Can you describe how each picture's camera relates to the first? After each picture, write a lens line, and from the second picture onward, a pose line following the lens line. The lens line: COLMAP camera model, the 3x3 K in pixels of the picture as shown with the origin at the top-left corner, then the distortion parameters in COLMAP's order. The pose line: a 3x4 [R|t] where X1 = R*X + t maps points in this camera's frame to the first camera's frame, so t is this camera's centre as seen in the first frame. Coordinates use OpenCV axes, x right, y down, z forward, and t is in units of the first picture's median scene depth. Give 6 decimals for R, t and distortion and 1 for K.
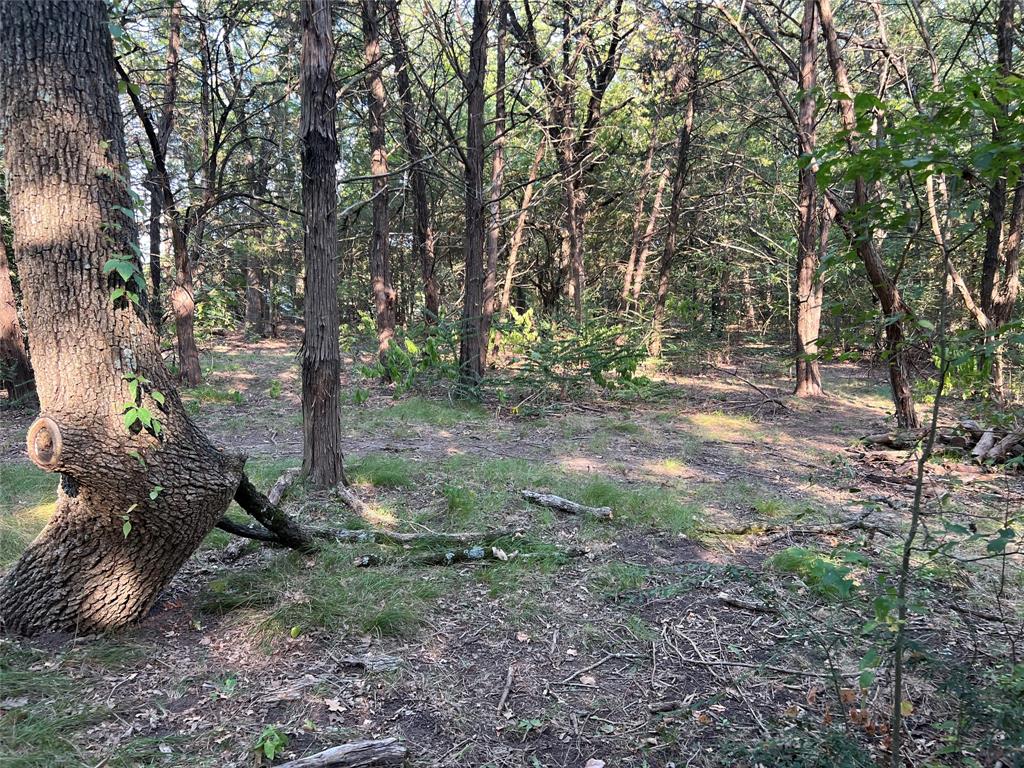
lens RADIAL K [[770.3, 0, 512.8], [0, 770.3, 386.5], [0, 0, 1]] dist [0.036558, -0.036314]
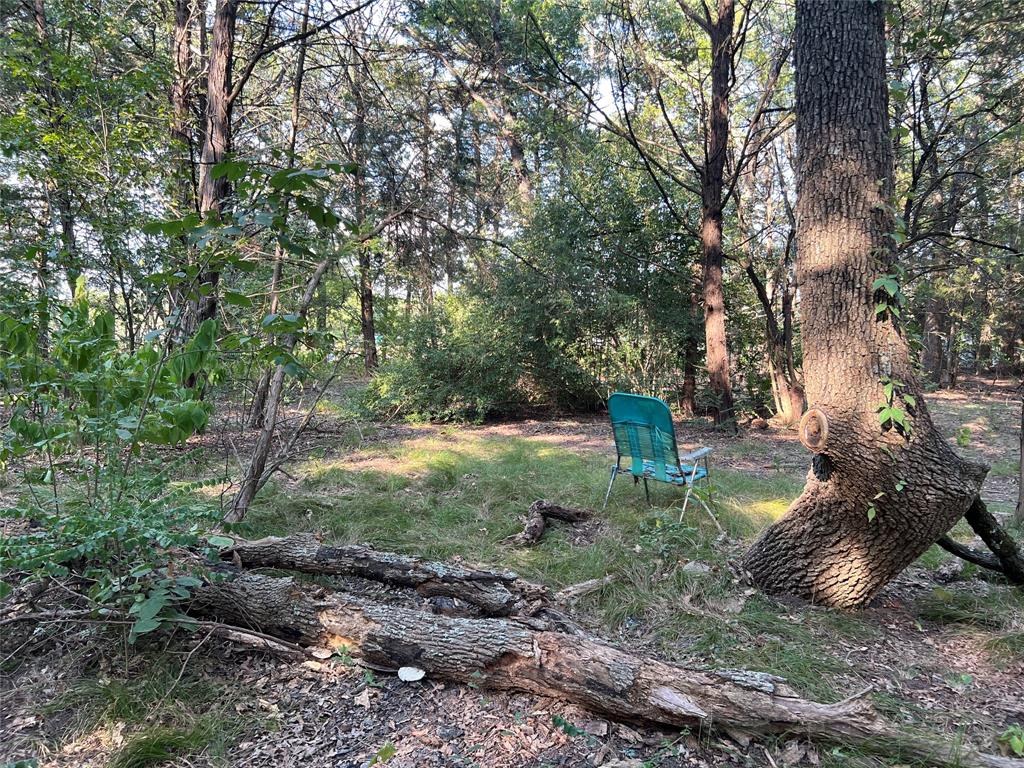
lens RADIAL K [[770.3, 0, 509.4], [0, 770.3, 381.2], [0, 0, 1]] dist [0.036558, -0.036314]
pose [[0.685768, 0.042136, -0.726600, -0.041821], [-0.091844, 0.995352, -0.028961, 0.068028], [0.722002, 0.086595, 0.686450, -0.171510]]
